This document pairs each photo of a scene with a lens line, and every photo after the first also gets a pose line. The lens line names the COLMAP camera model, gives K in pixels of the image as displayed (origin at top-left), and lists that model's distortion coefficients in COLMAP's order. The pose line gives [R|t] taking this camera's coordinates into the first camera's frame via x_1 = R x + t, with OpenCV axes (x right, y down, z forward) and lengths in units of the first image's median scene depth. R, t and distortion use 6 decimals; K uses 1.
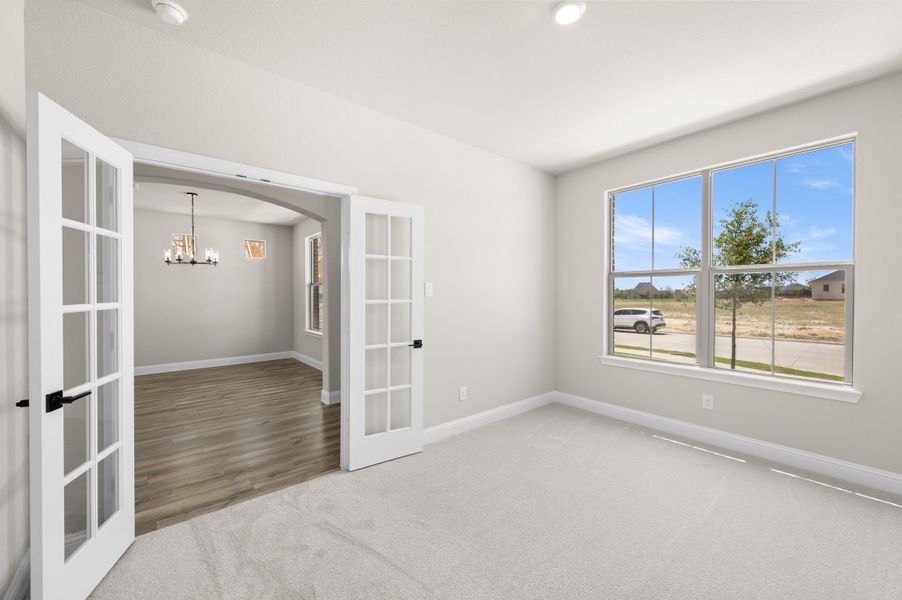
lens RADIAL K [[354.9, 0, 454.2], [0, 354.9, 297.1], [0, 0, 1]] dist [-0.000574, -0.000176]
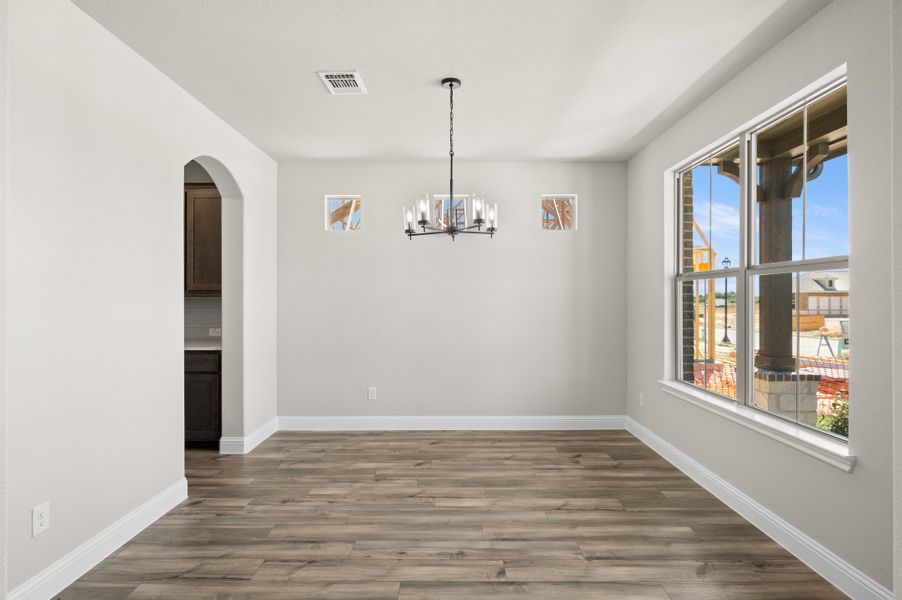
lens RADIAL K [[354.9, 0, 454.2], [0, 354.9, 297.1], [0, 0, 1]] dist [-0.000574, -0.000176]
pose [[0.755913, 0.000275, -0.654672, -0.328201], [-0.008161, 0.999926, -0.009004, -0.005288], [0.654621, 0.012149, 0.755860, 0.498657]]
